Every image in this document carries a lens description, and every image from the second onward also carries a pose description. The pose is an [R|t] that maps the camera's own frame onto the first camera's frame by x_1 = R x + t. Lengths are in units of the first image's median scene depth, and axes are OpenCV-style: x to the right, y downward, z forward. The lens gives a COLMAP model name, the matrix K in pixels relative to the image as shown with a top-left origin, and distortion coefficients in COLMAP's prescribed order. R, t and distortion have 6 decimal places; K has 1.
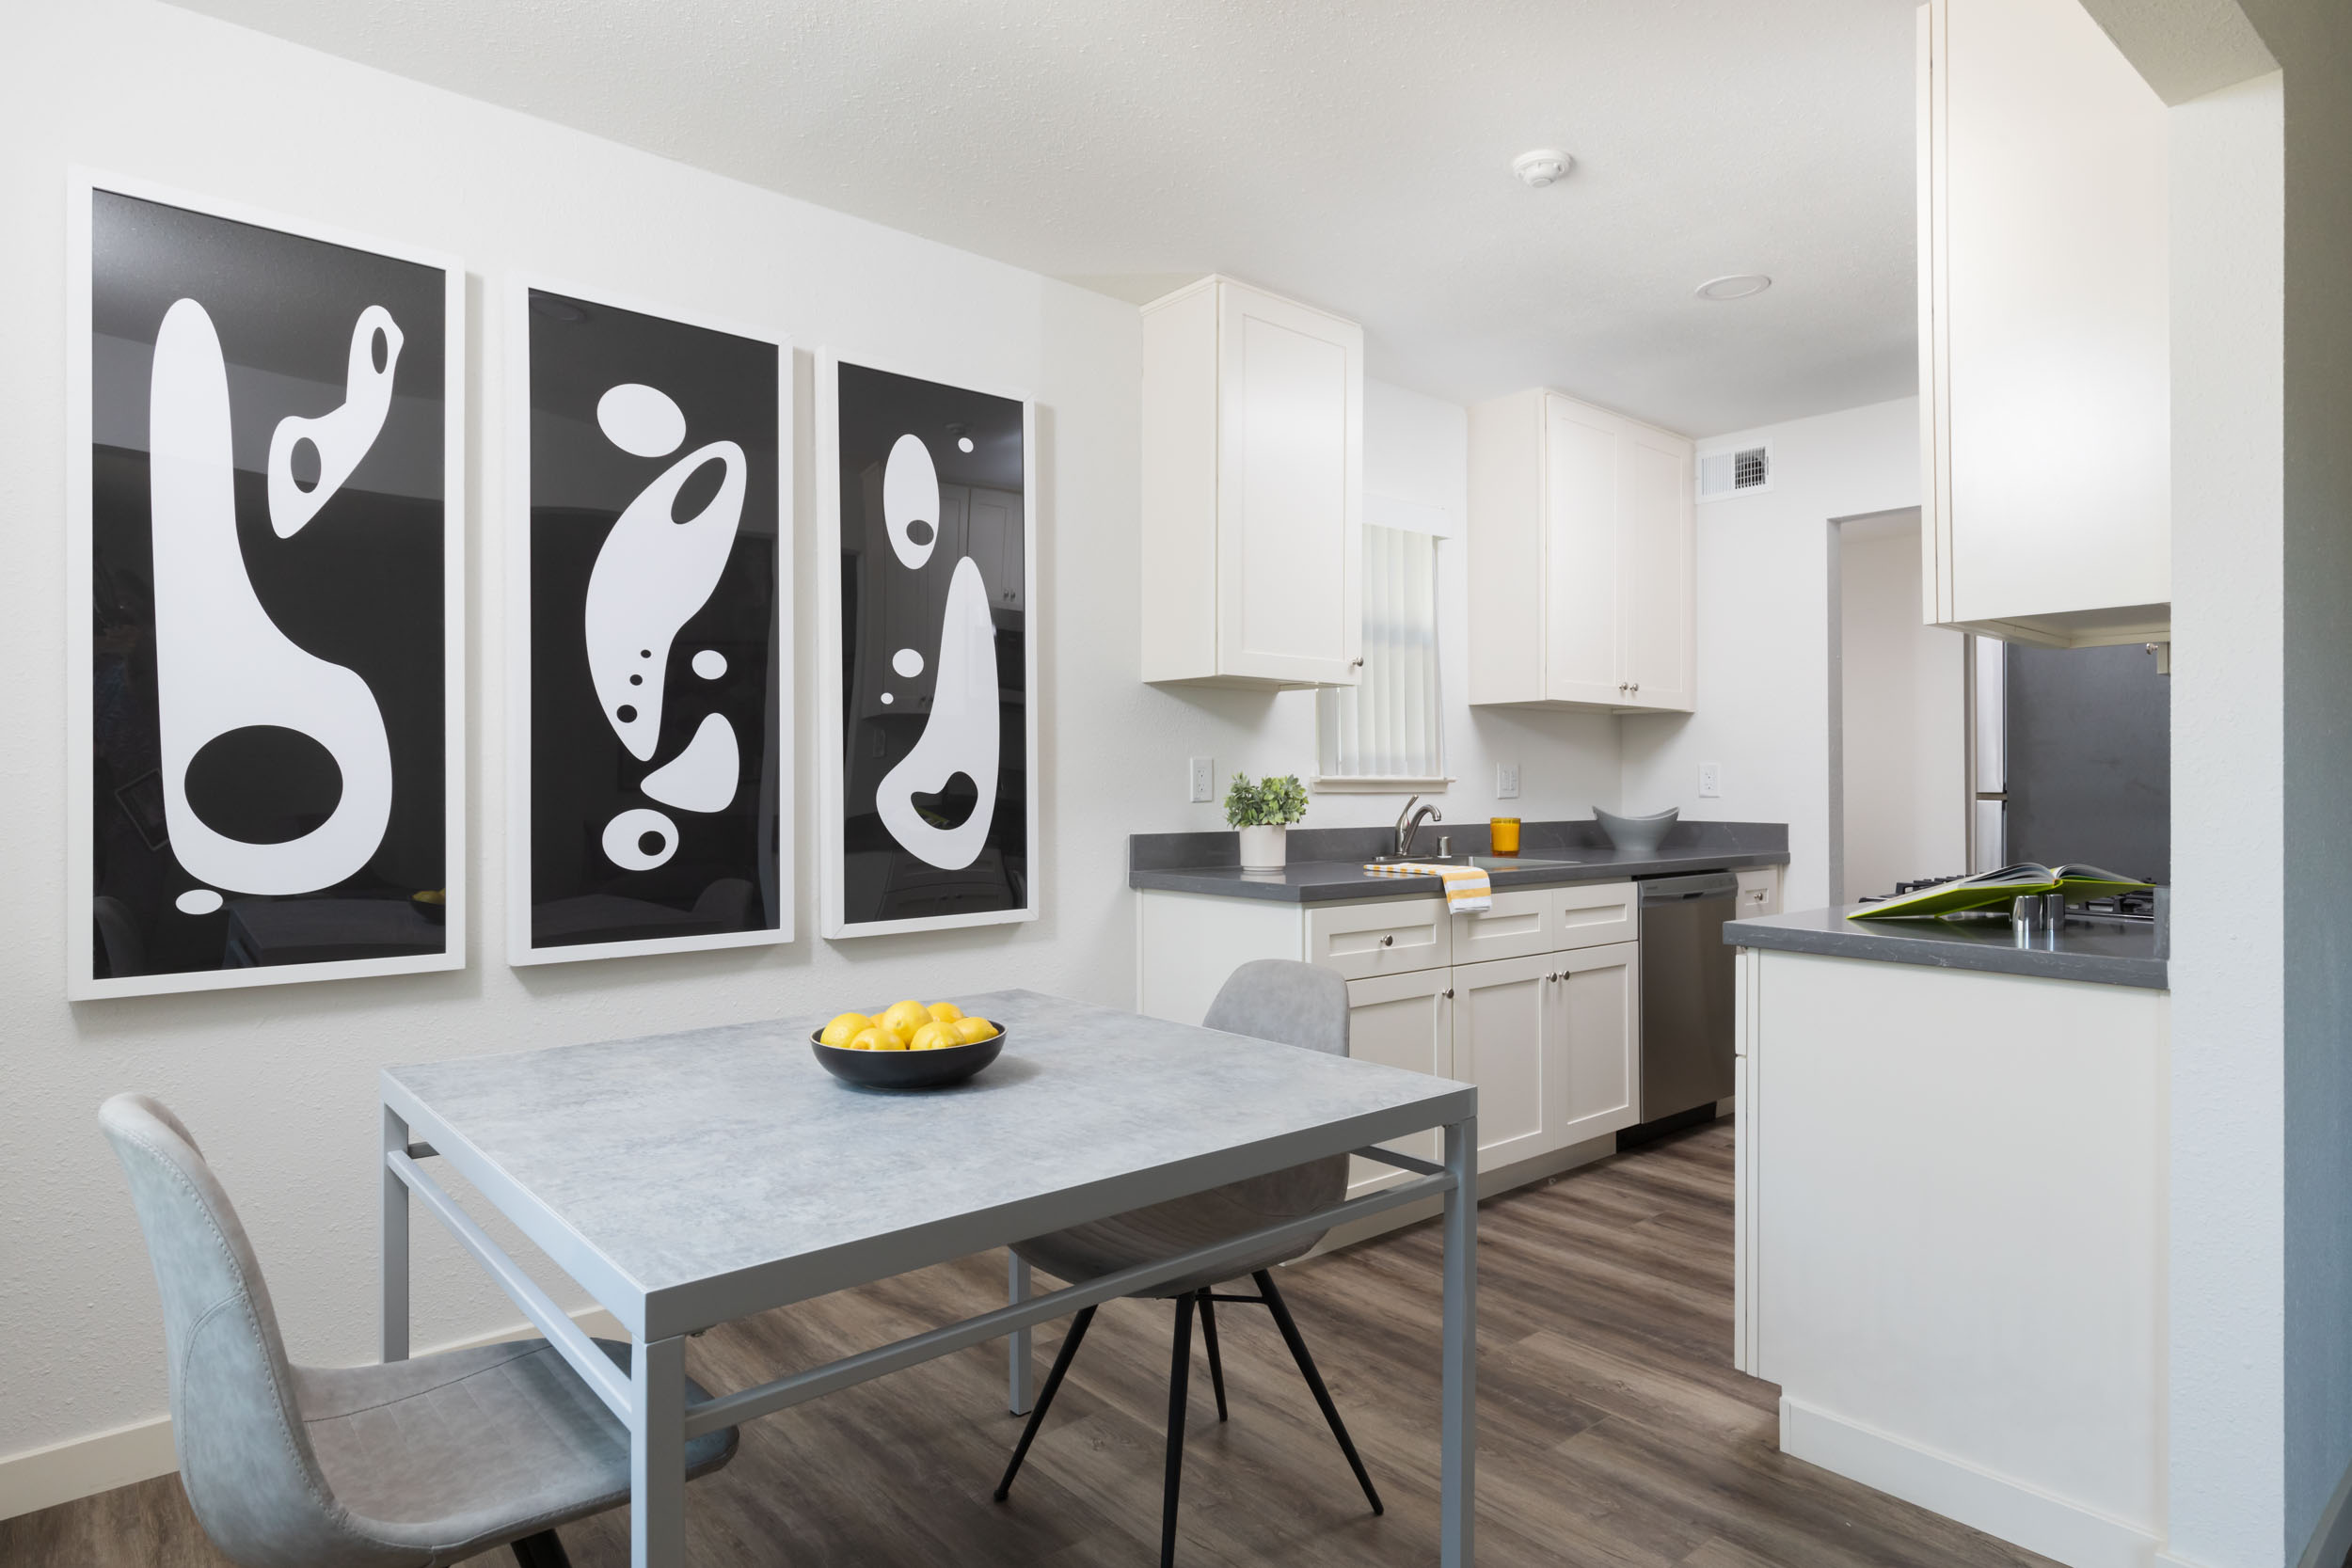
lens RADIAL K [[1277.3, 0, 1176.0], [0, 1277.3, 784.0], [0, 0, 1]] dist [0.007351, 0.000871]
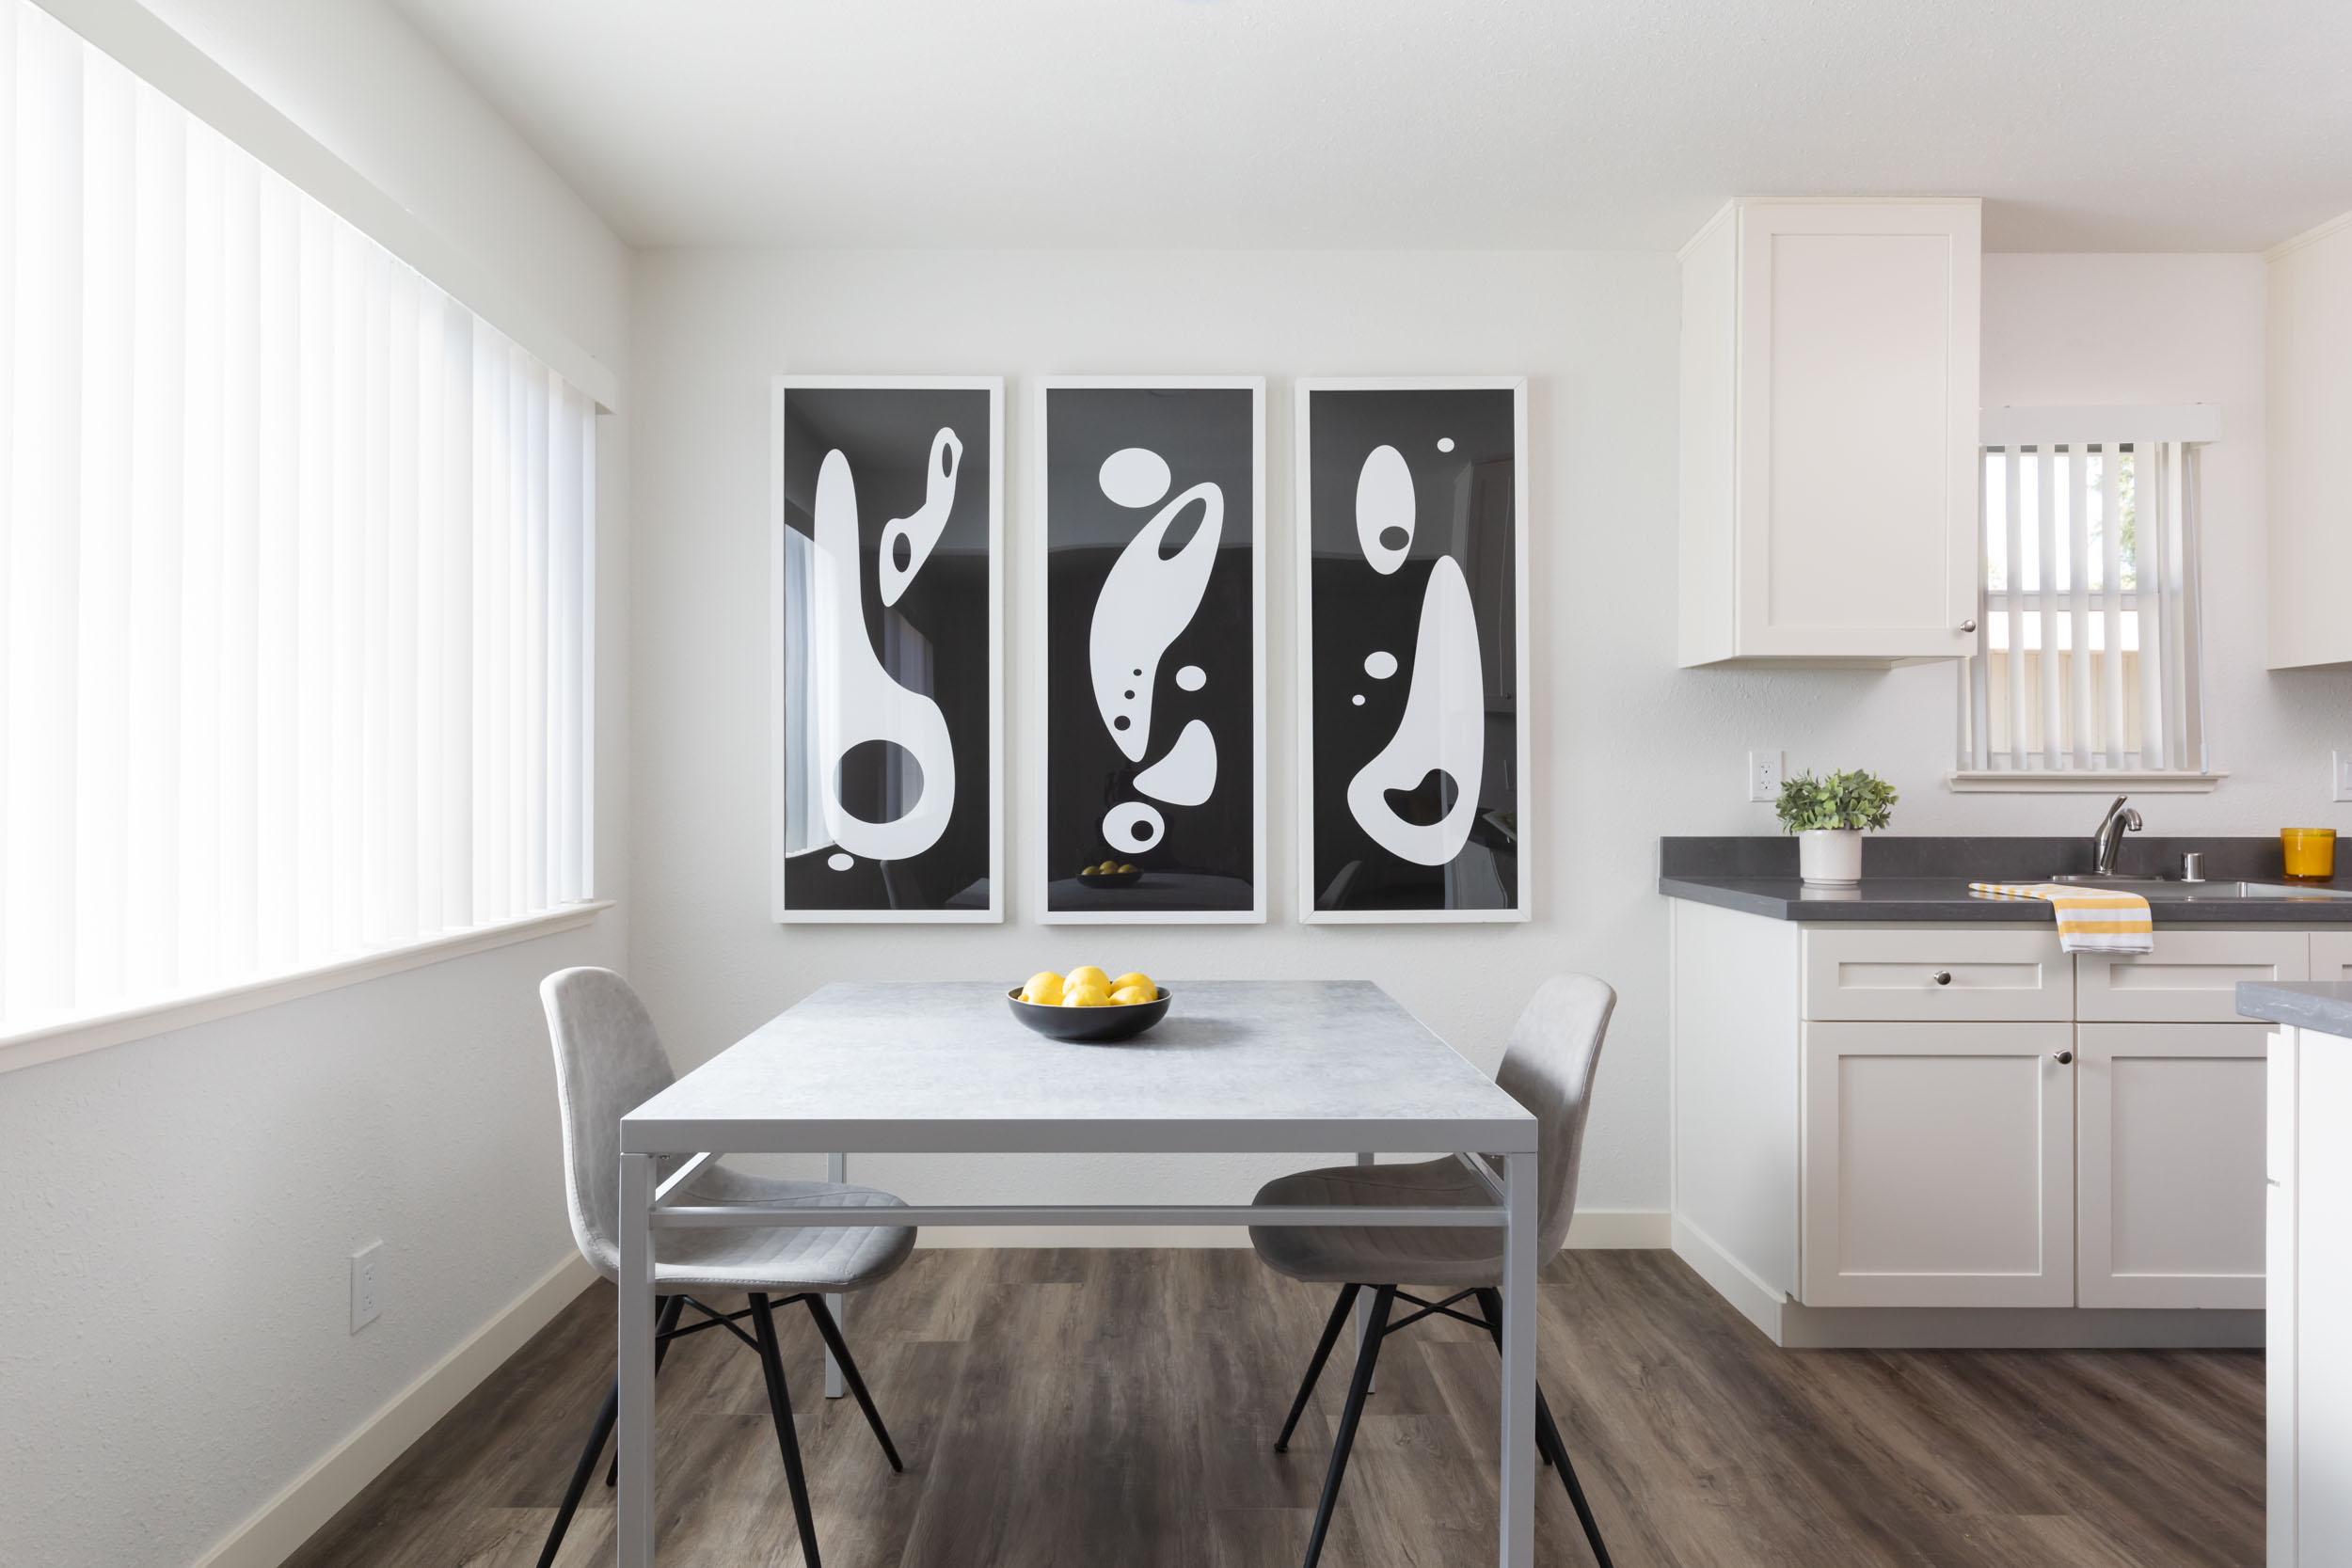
lens RADIAL K [[1297.0, 0, 1176.0], [0, 1297.0, 784.0], [0, 0, 1]] dist [0.002540, -0.000053]
pose [[0.767666, 0.000068, -0.640850, 0.342762], [0.000280, 1.000000, 0.000441, 0.001857], [0.640850, -0.000518, 0.767666, 0.081193]]
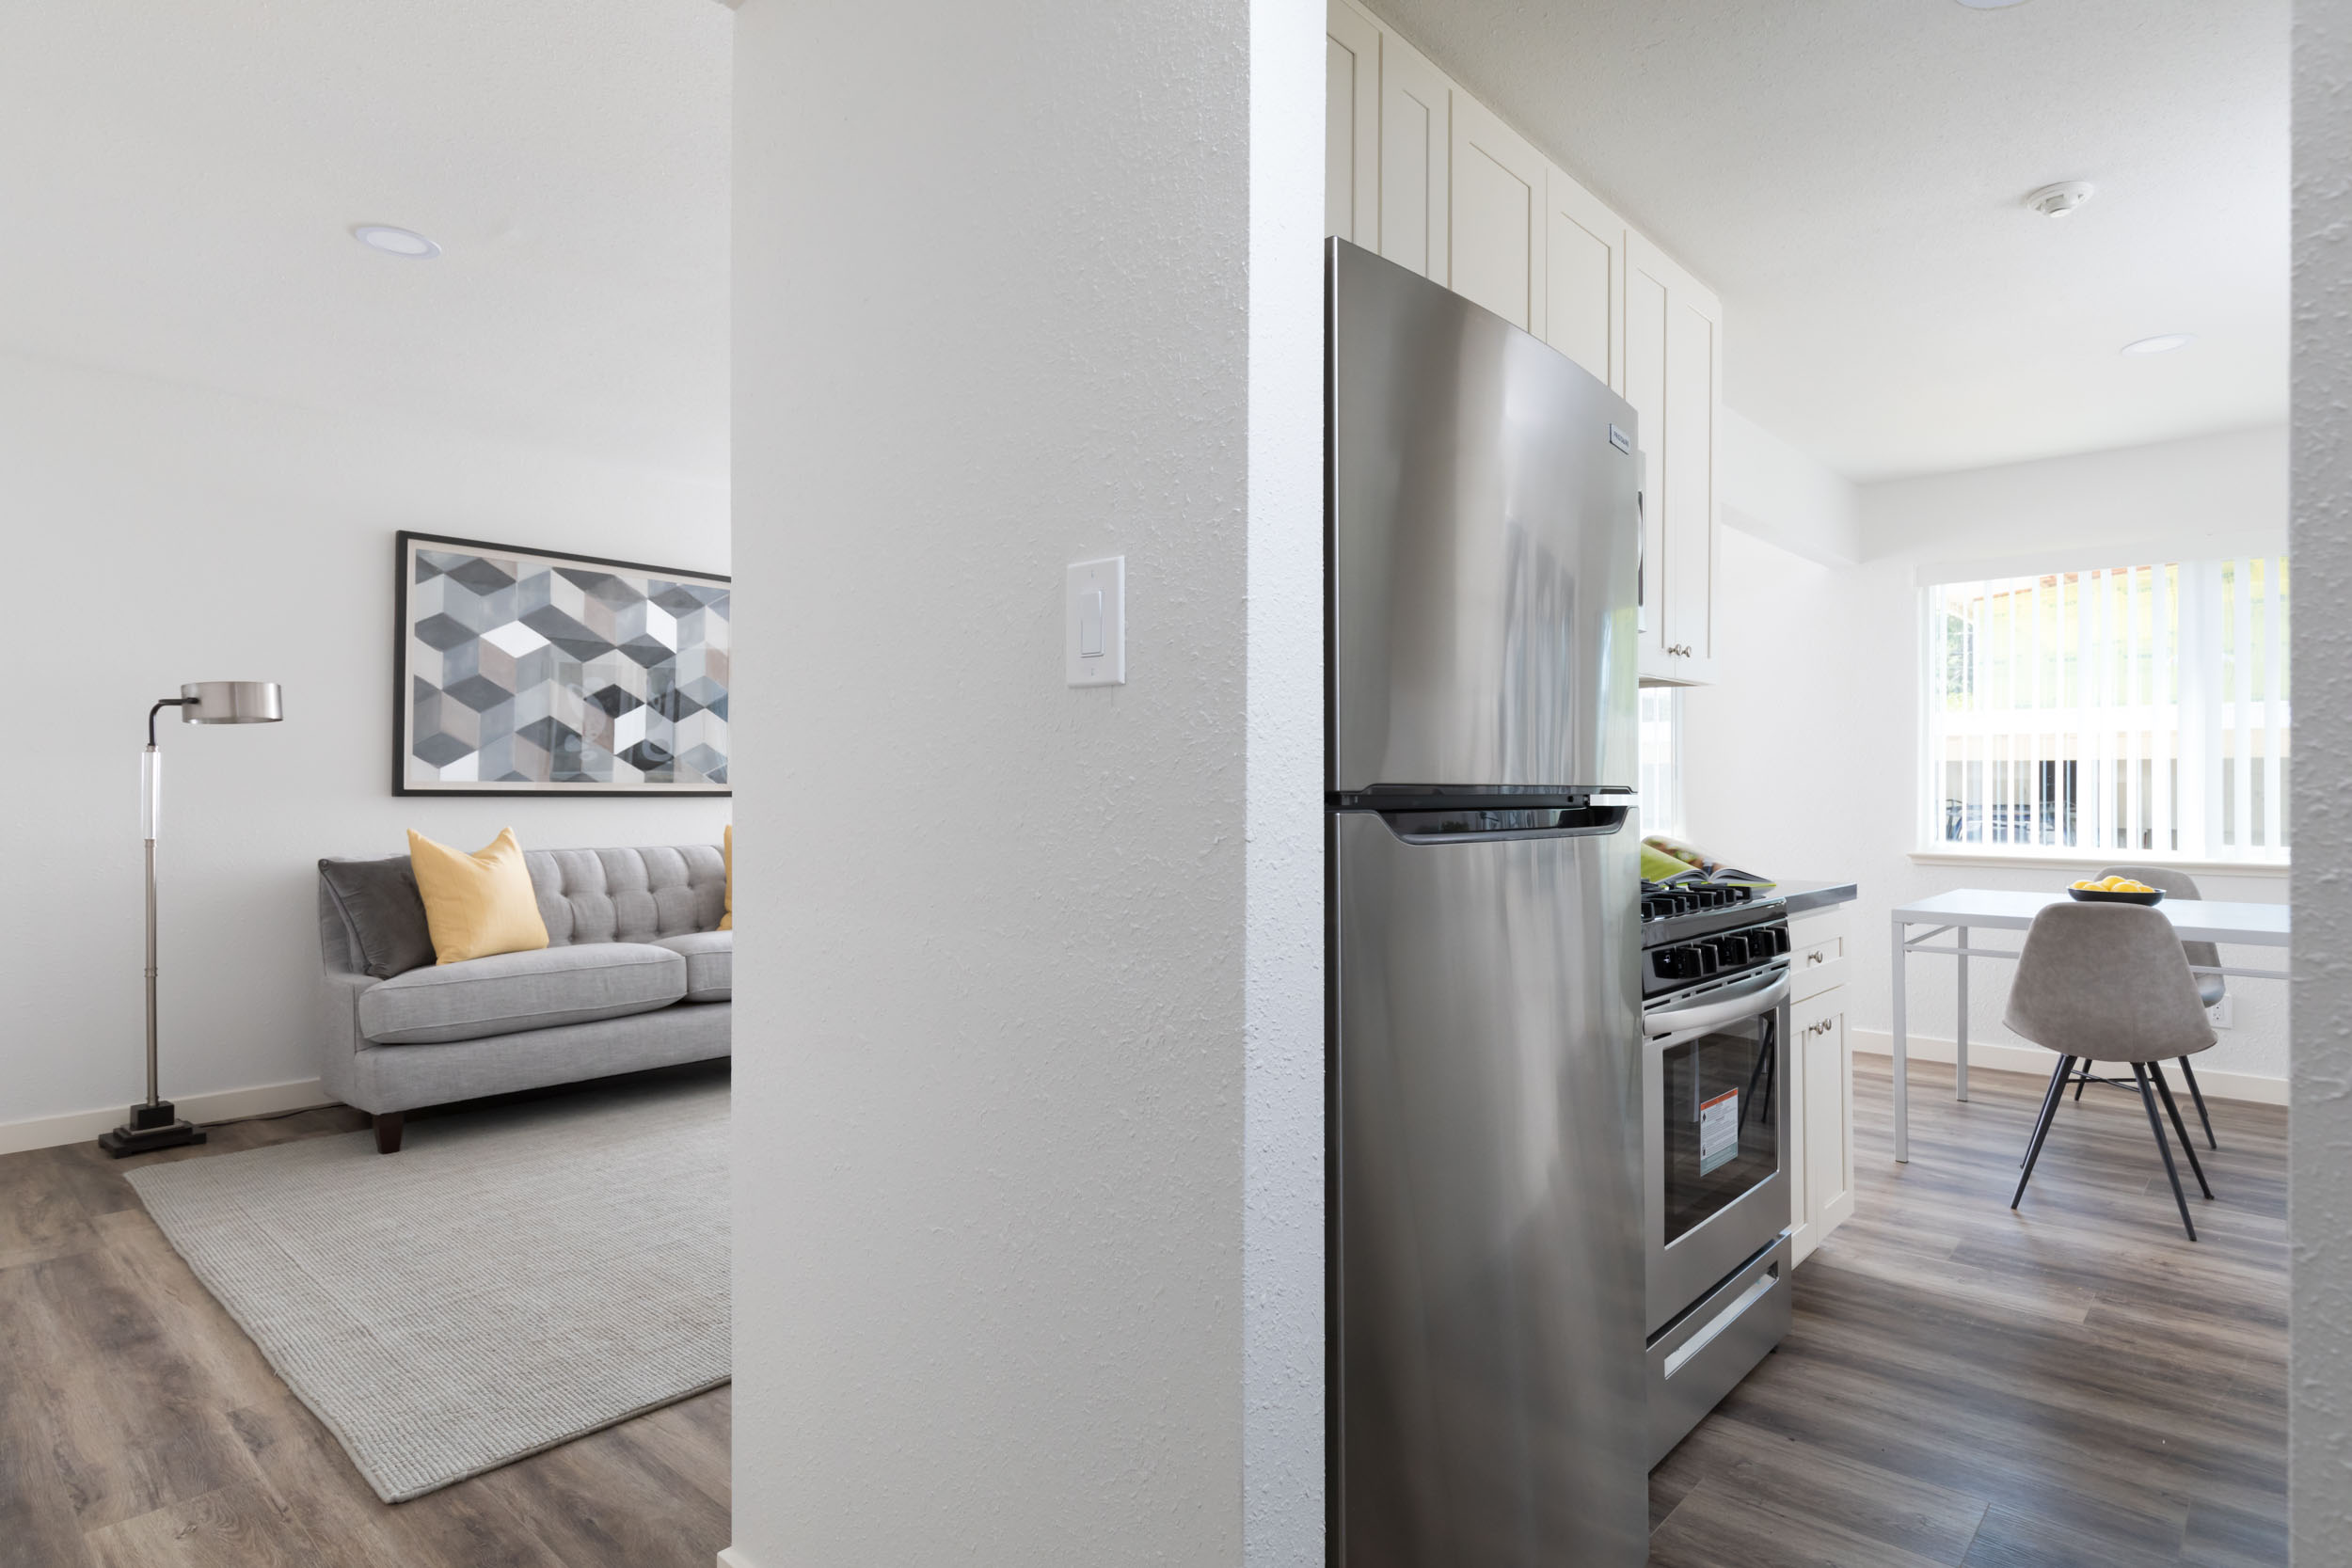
lens RADIAL K [[1277.3, 0, 1176.0], [0, 1277.3, 784.0], [0, 0, 1]] dist [0.007351, 0.000871]
pose [[-0.991203, 0.000505, -0.132346, 1.058190], [0.000559, 1.000000, -0.000374, -0.006145], [0.132346, -0.000445, -0.991204, 1.783794]]
